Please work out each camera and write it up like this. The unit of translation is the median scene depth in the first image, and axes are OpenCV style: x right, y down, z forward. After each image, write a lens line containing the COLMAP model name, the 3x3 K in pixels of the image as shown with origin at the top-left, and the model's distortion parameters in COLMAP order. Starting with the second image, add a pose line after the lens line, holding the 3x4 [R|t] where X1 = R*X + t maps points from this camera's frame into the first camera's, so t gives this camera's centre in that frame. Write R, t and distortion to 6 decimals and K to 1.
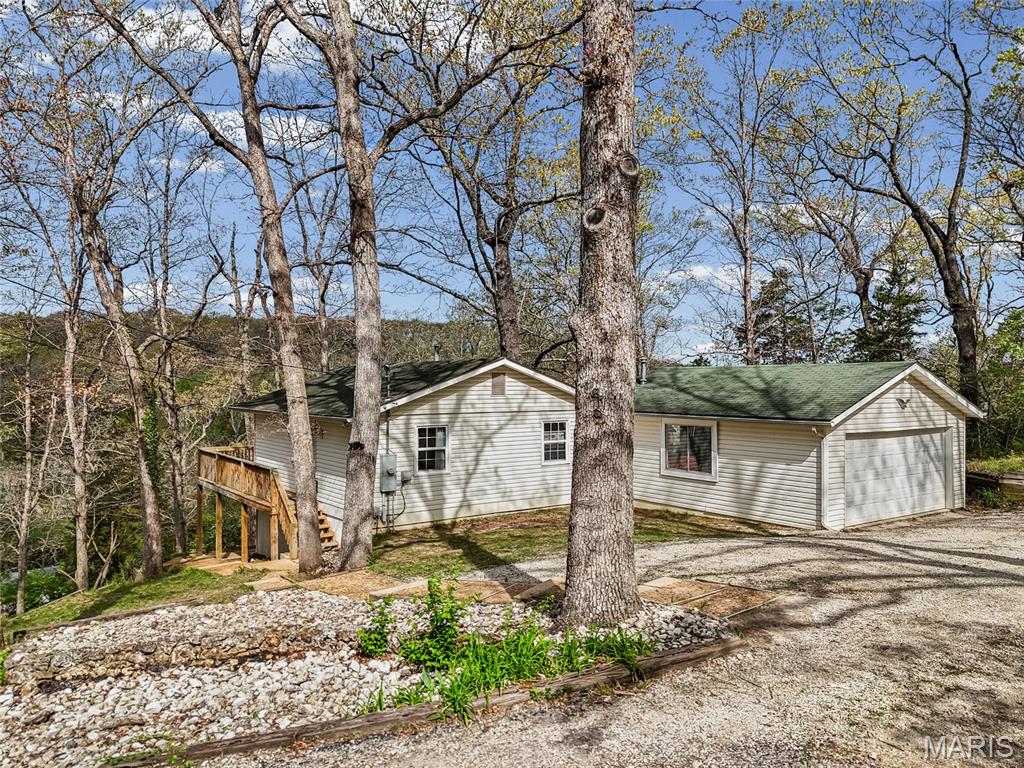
lens RADIAL K [[755.8, 0, 513.6], [0, 755.8, 390.7], [0, 0, 1]] dist [0.096108, -0.097639]
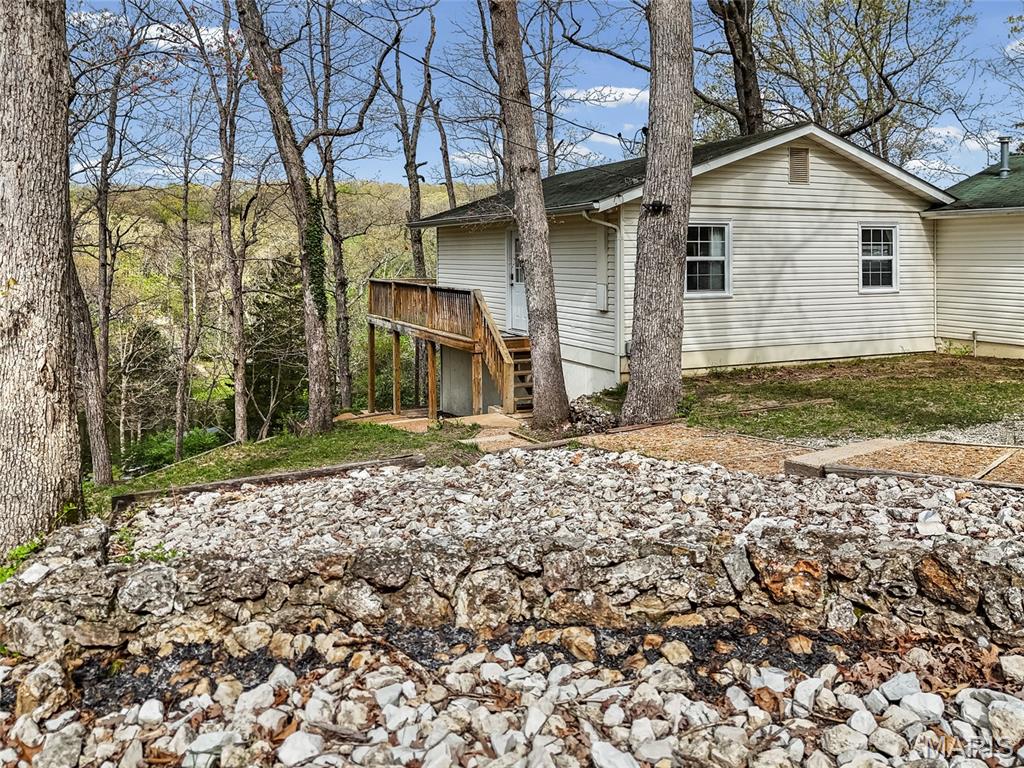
lens RADIAL K [[796.1, 0, 507.4], [0, 796.1, 242.5], [0, 0, 1]] dist [0.034715, -0.007114]
pose [[0.981289, -0.005856, -0.192452, -0.241803], [0.000442, 0.999603, -0.028166, 0.137623], [0.192540, 0.027554, 0.980902, 0.455043]]
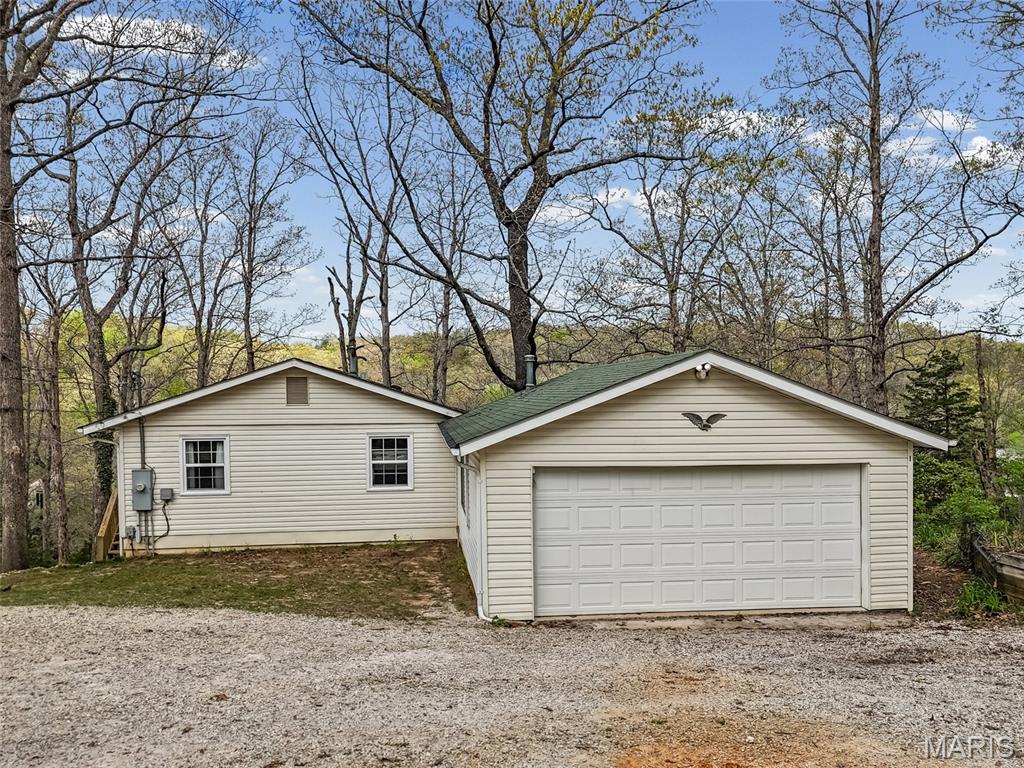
lens RADIAL K [[754.0, 0, 510.9], [0, 754.0, 395.9], [0, 0, 1]] dist [0.081454, -0.073551]
pose [[0.876043, -0.000290, -0.482234, 1.053438], [-0.002244, 0.999987, -0.004677, -0.000614], [0.482228, 0.005179, 0.876030, 0.654766]]
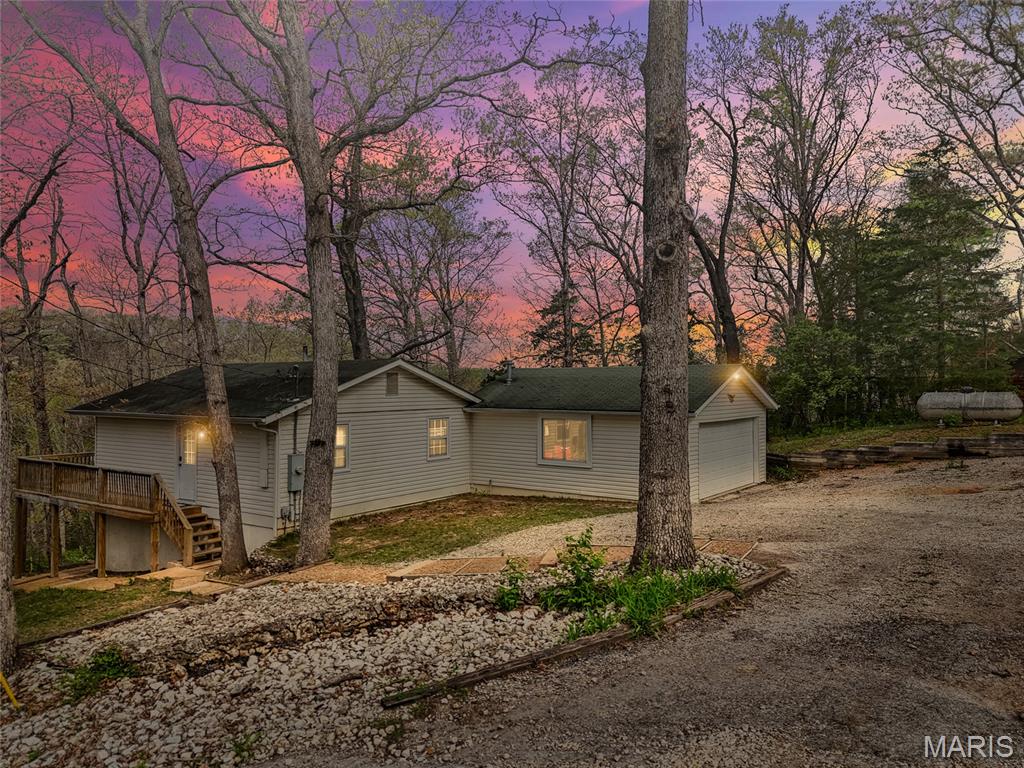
lens RADIAL K [[755.8, 0, 513.6], [0, 755.8, 390.7], [0, 0, 1]] dist [0.096108, -0.097639]
pose [[0.949759, -0.006017, 0.312924, -0.331100], [0.006441, 0.999979, -0.000320, 0.003151], [-0.312915, 0.002320, 0.949778, -0.083249]]
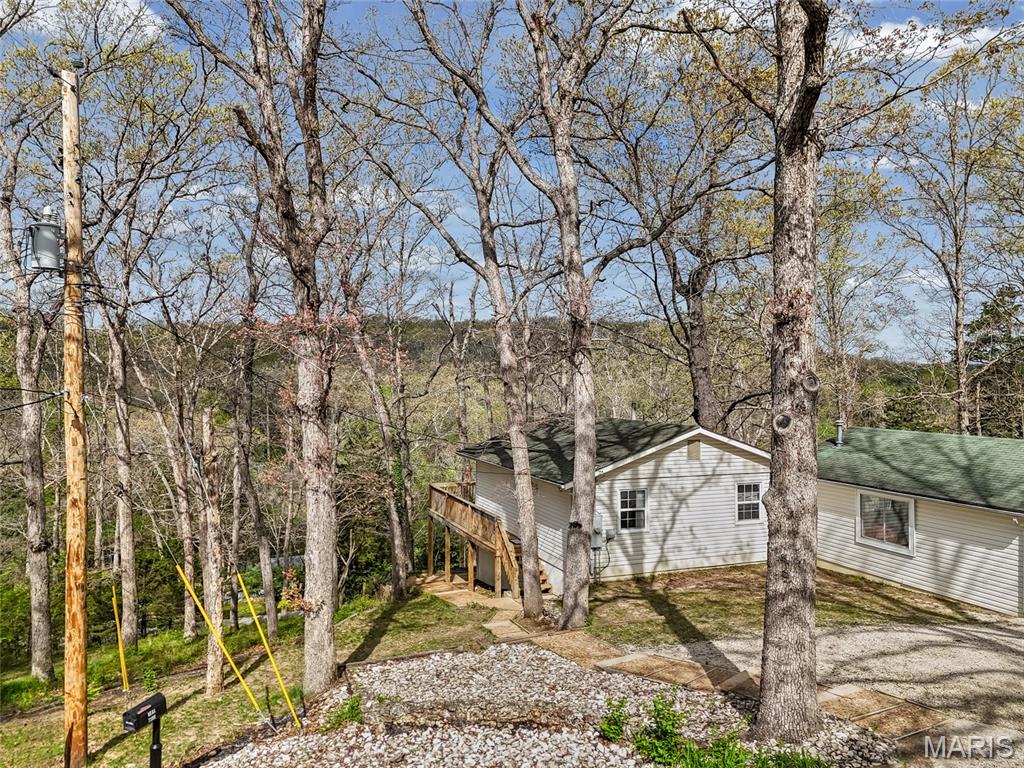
lens RADIAL K [[758.2, 0, 512.0], [0, 758.2, 384.0], [0, 0, 1]] dist [0.077409, -0.071415]
pose [[0.970398, 0.004941, -0.241459, -0.016837], [-0.005707, 0.999981, -0.002471, -0.177507], [0.241442, 0.003776, 0.970408, -0.239077]]
